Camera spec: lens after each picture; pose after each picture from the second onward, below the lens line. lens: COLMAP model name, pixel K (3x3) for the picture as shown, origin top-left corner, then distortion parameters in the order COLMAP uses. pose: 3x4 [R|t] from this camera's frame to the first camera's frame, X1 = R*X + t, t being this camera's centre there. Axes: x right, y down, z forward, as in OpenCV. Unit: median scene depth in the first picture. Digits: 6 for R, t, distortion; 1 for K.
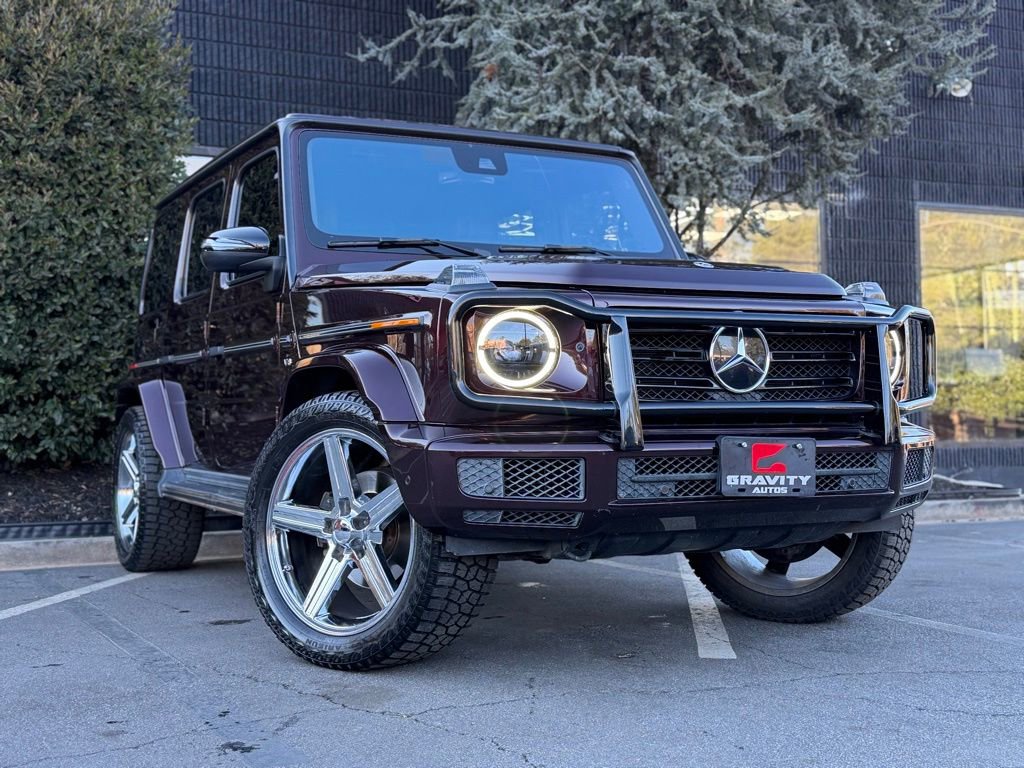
lens RADIAL K [[1300.4, 0, 515.5], [0, 1300.4, 384.4], [0, 0, 1]] dist [0.257632, -0.608950]
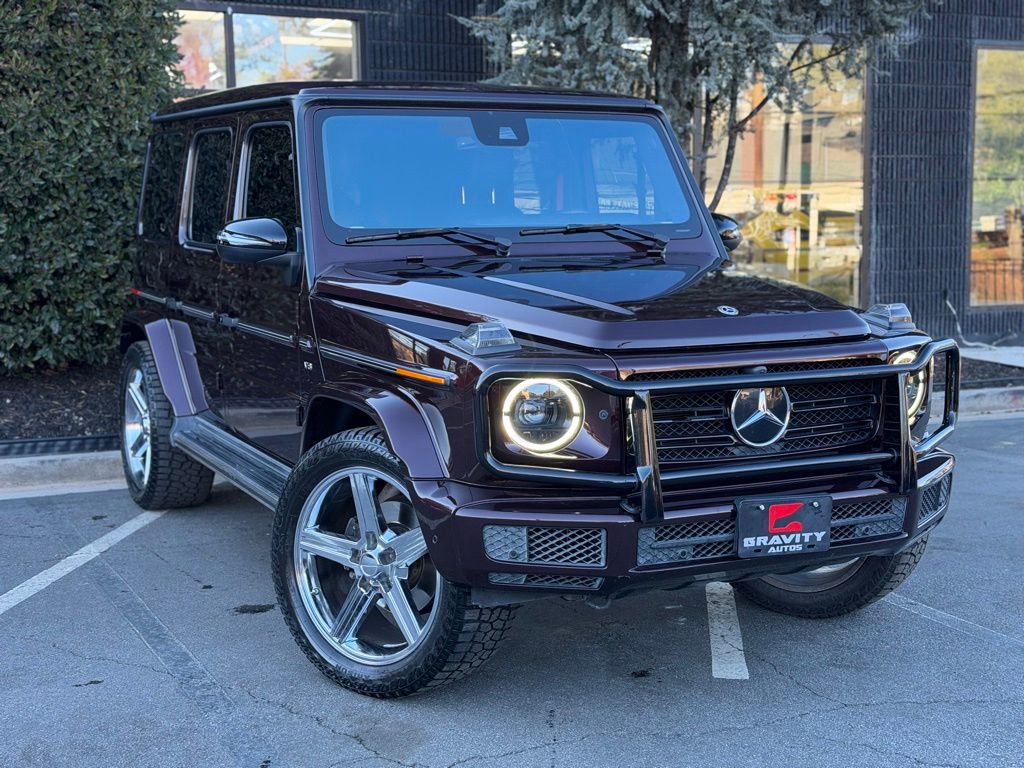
lens RADIAL K [[1438.2, 0, 510.7], [0, 1438.2, 383.7], [0, 0, 1]] dist [0.263107, -0.629976]
pose [[0.999936, 0.008183, -0.007759, -0.010795], [-0.006869, 0.987674, 0.156374, -0.170797], [0.008944, -0.156311, 0.987667, -0.083887]]
